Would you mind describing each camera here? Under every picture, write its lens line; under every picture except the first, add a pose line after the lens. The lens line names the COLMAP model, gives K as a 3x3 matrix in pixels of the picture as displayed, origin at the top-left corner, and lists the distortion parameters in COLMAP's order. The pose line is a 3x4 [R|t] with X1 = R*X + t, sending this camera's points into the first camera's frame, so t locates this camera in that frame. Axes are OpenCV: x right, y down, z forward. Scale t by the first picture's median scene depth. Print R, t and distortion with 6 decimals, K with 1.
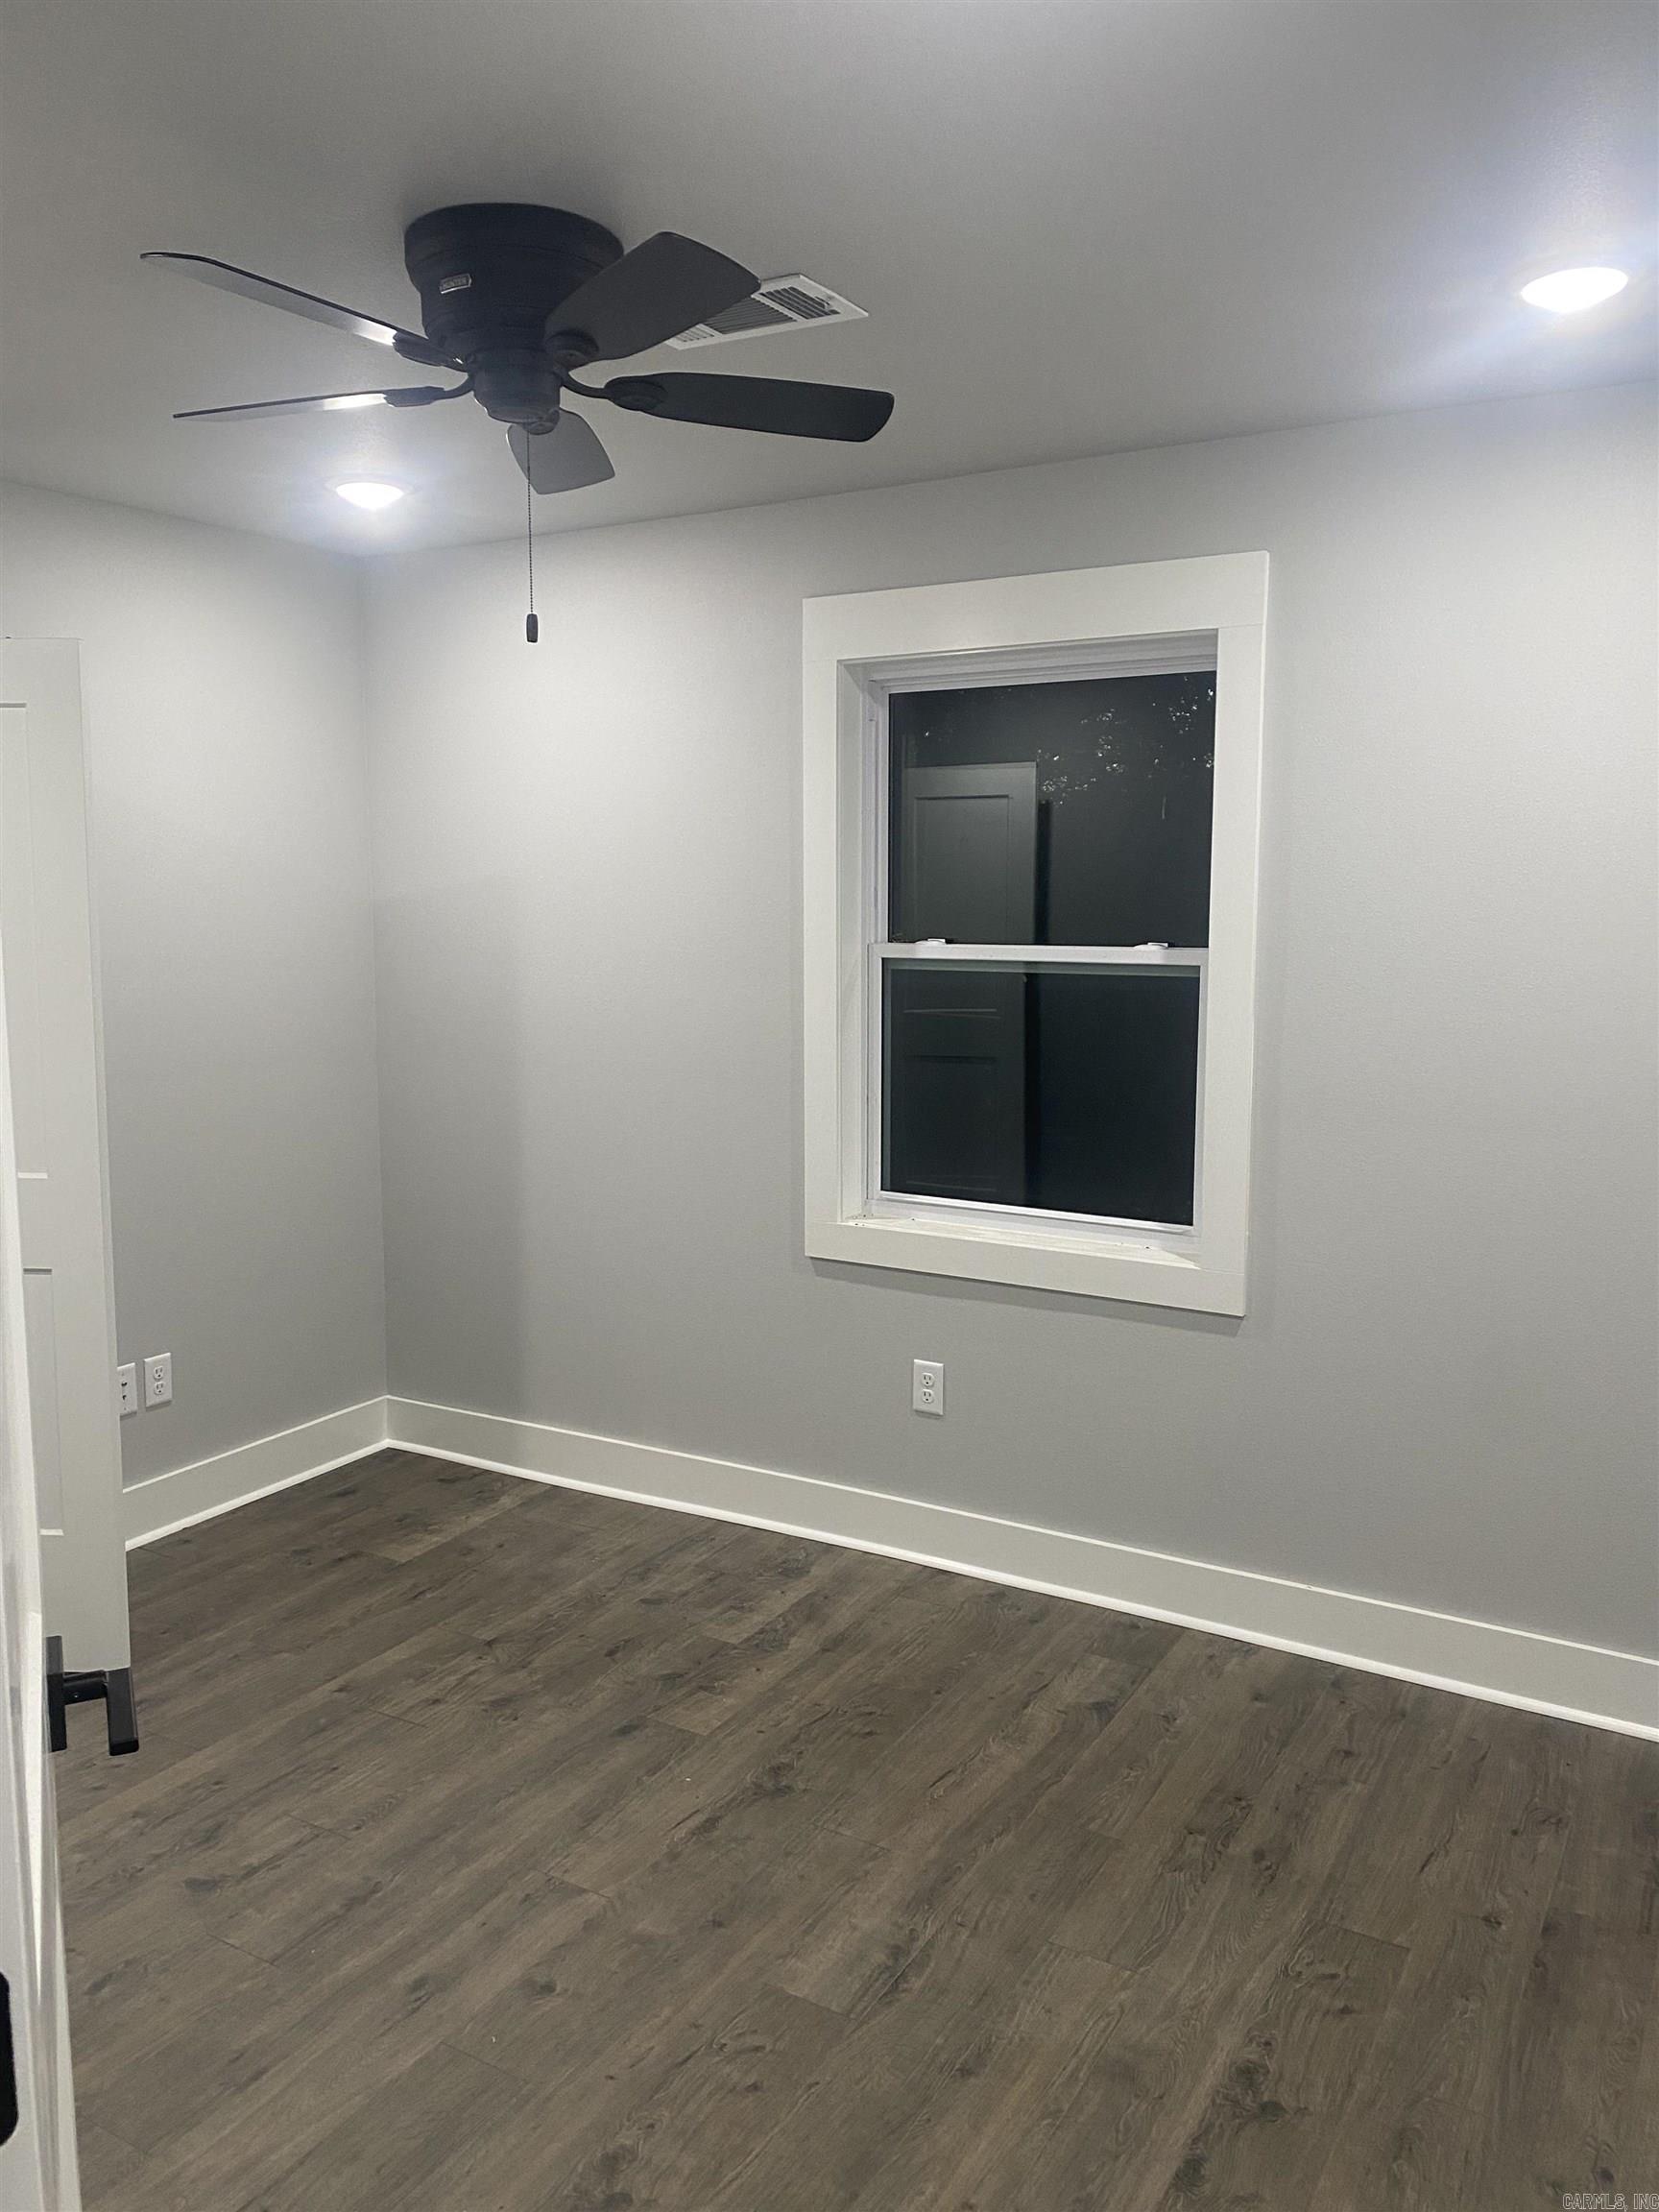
lens RADIAL K [[1674.5, 0, 814.4], [0, 1674.5, 1057.7], [0, 0, 1]] dist [0.026394, -0.069770]
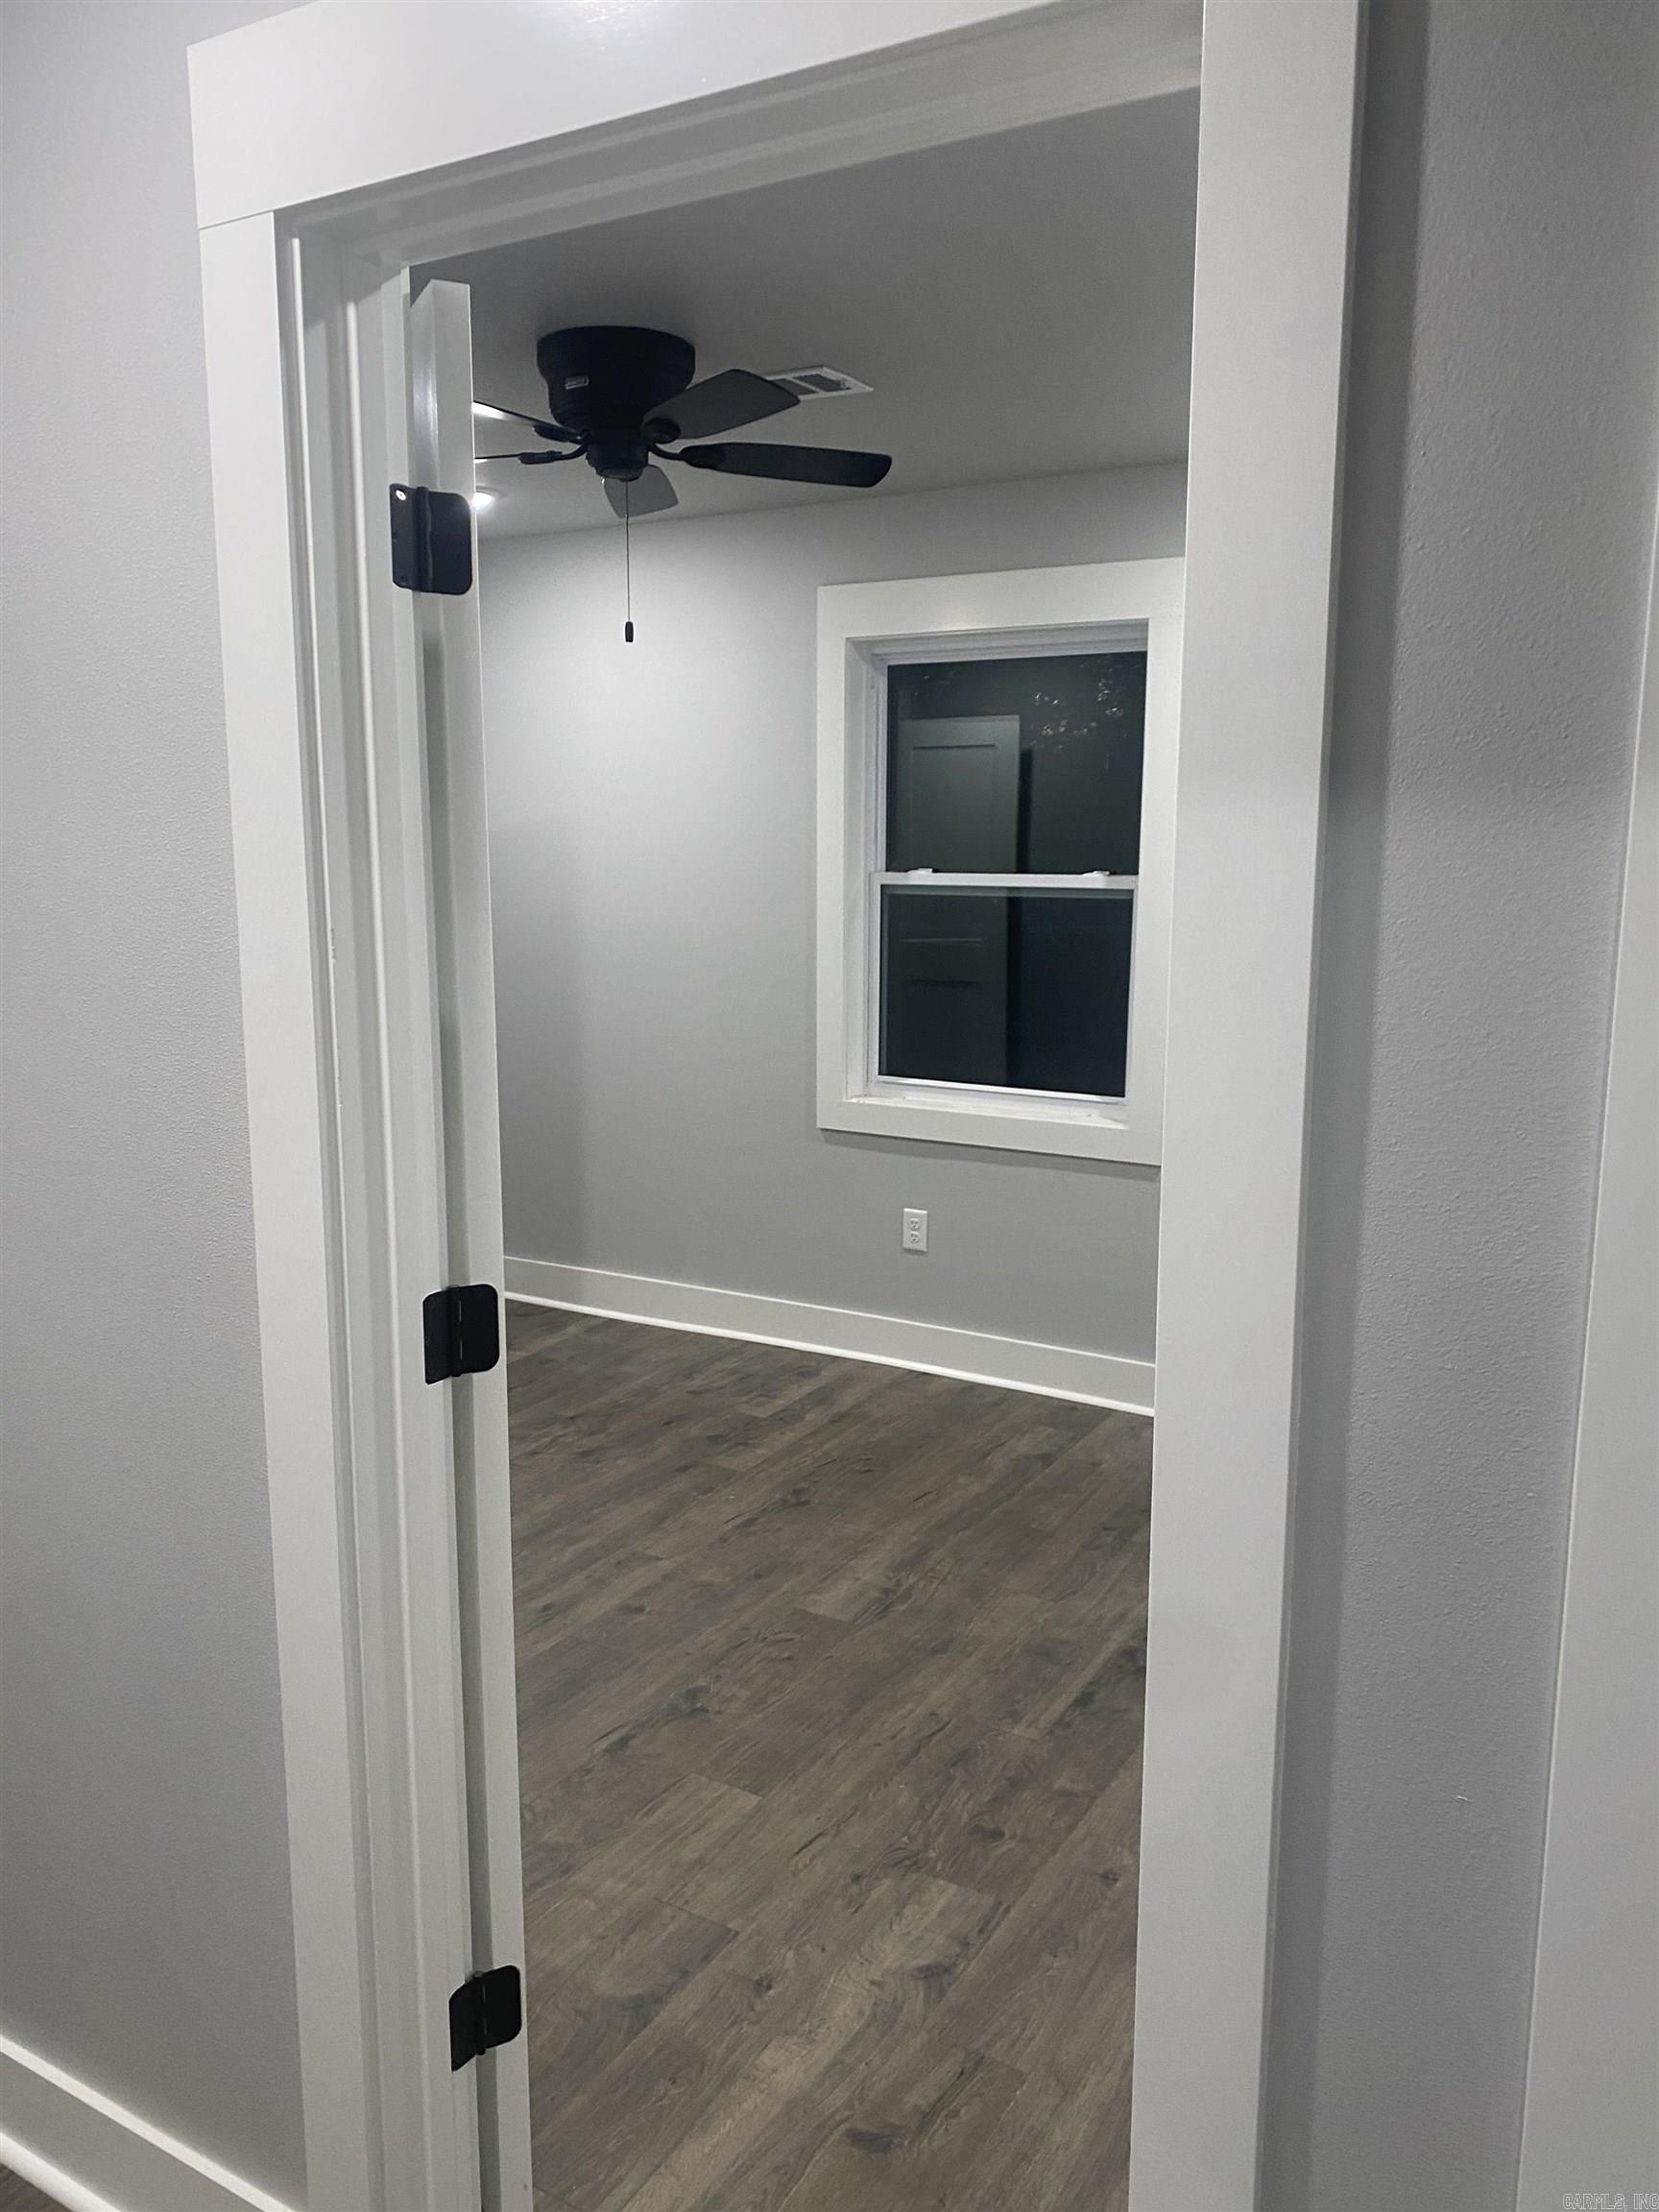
lens RADIAL K [[1674.5, 0, 813.3], [0, 1674.5, 1122.5], [0, 0, 1]] dist [0.026394, -0.069770]
pose [[0.999995, 0.002842, 0.001162, -0.011239], [-0.002916, 0.997566, 0.069661, 0.033845], [-0.000961, -0.069664, 0.997570, -0.273698]]
